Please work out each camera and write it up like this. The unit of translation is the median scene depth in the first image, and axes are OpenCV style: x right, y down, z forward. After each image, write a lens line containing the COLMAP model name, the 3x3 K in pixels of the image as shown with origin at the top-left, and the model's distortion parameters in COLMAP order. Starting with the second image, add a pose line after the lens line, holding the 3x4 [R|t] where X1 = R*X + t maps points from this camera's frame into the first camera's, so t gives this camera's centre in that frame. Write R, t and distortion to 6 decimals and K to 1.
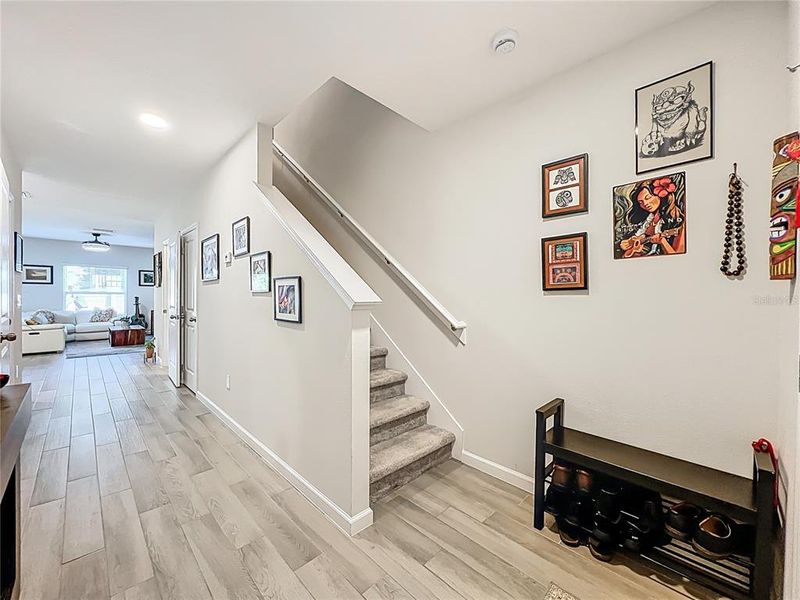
lens RADIAL K [[320.8, 0, 392.6], [0, 320.8, 298.8], [0, 0, 1]] dist [-0.004757, 0.001756]
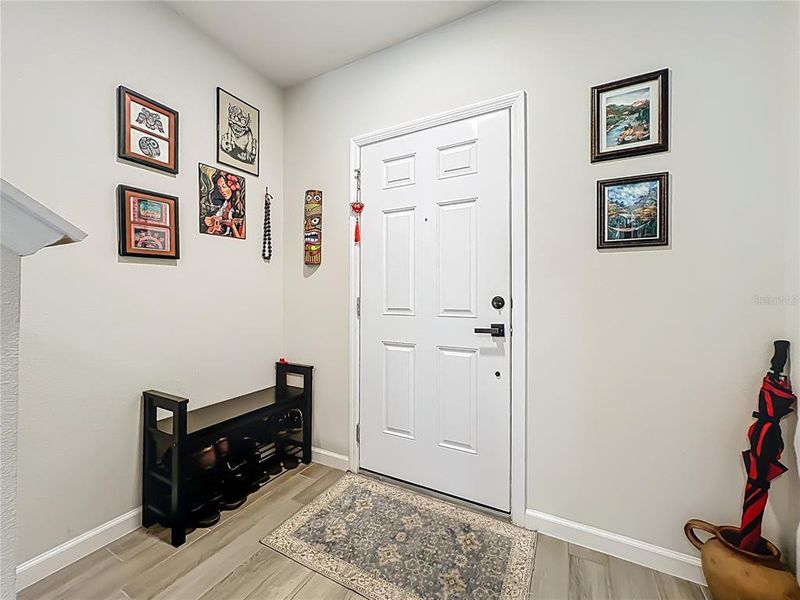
lens RADIAL K [[320.8, 0, 412.5], [0, 320.8, 285.2], [0, 0, 1]] dist [-0.004757, 0.001756]
pose [[-0.328832, 0.010230, 0.944333, -0.470795], [-0.006154, 0.999897, -0.012974, 0.051573], [-0.944369, -0.010078, -0.328735, 0.638800]]
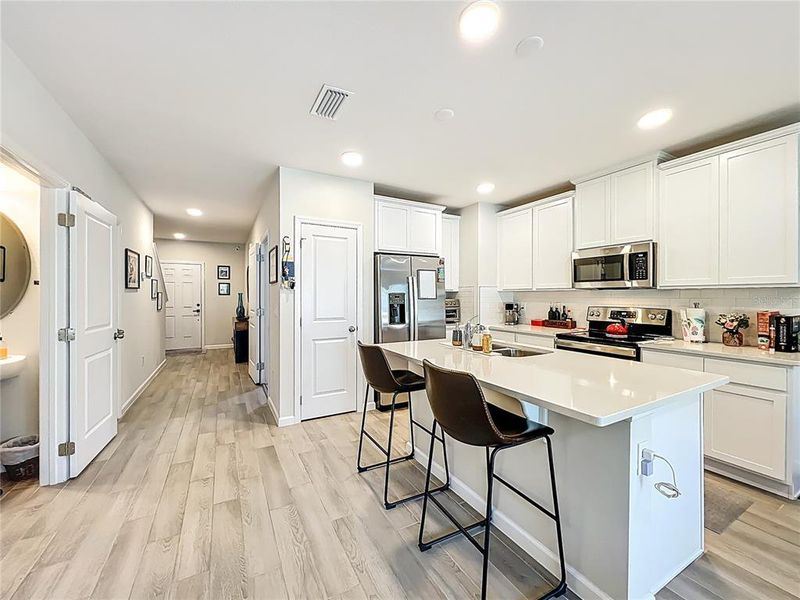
lens RADIAL K [[320.8, 0, 396.1], [0, 320.8, 297.2], [0, 0, 1]] dist [-0.004757, 0.001756]
pose [[-0.961217, -0.016237, 0.275315, -2.797429], [-0.012054, 0.999785, 0.016881, -0.086616], [-0.275530, 0.012908, -0.961206, 2.889141]]
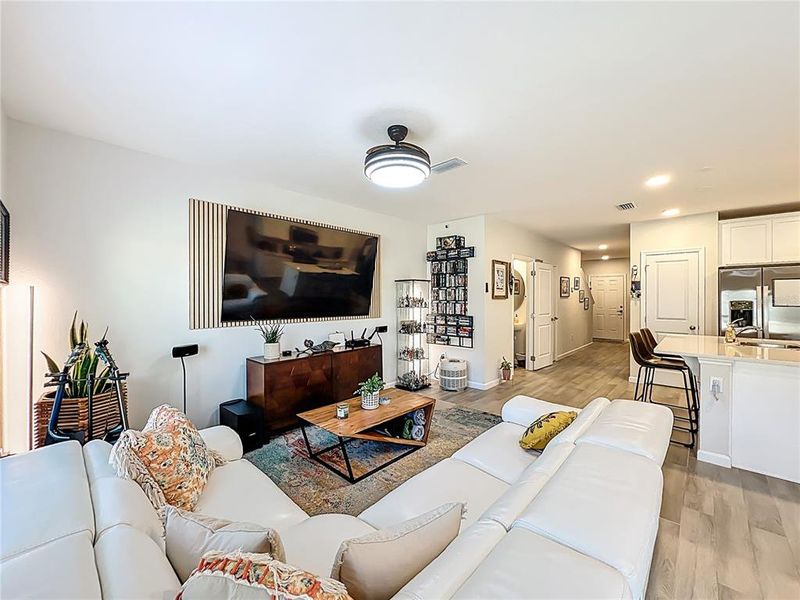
lens RADIAL K [[320.8, 0, 400.7], [0, 320.8, 300.1], [0, 0, 1]] dist [-0.004757, 0.001756]
pose [[-0.037222, -0.021762, 0.999070, -4.211935], [0.009098, 0.999714, 0.022115, -0.145442], [-0.999266, 0.009913, -0.037013, 3.435272]]
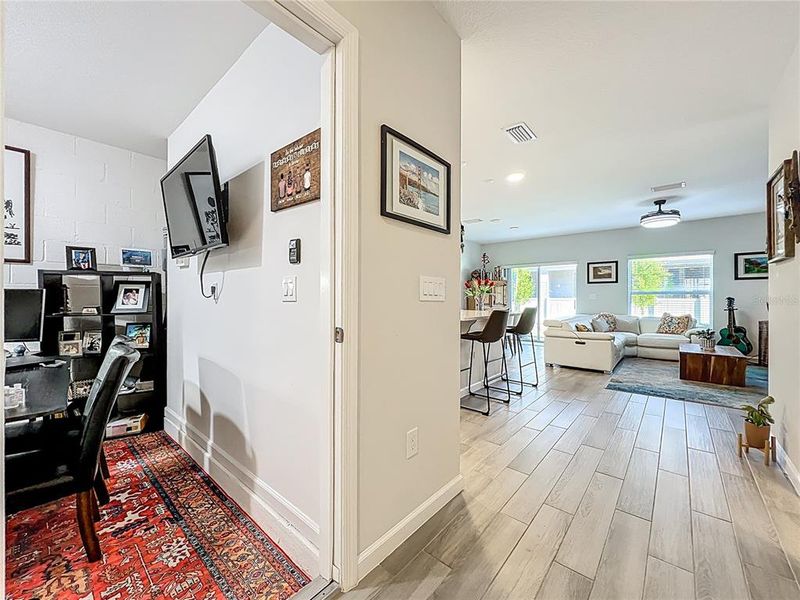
lens RADIAL K [[320.8, 0, 402.9], [0, 320.8, 297.0], [0, 0, 1]] dist [-0.004757, 0.001756]
pose [[0.085447, -0.014806, -0.996233, -1.073969], [-0.012241, 0.999799, -0.015909, 0.042217], [0.996268, 0.013555, 0.085249, 1.420760]]
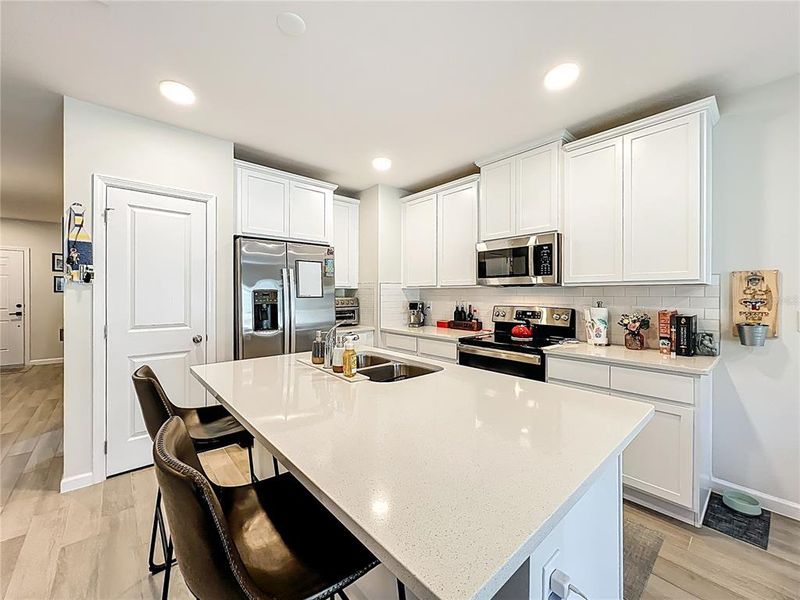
lens RADIAL K [[320.8, 0, 396.5], [0, 320.8, 295.9], [0, 0, 1]] dist [-0.004757, 0.001756]
pose [[-0.998111, -0.016752, 0.059110, -2.935379], [-0.015900, 0.999763, 0.014853, -0.082868], [-0.059345, 0.013885, -0.998141, 2.528288]]
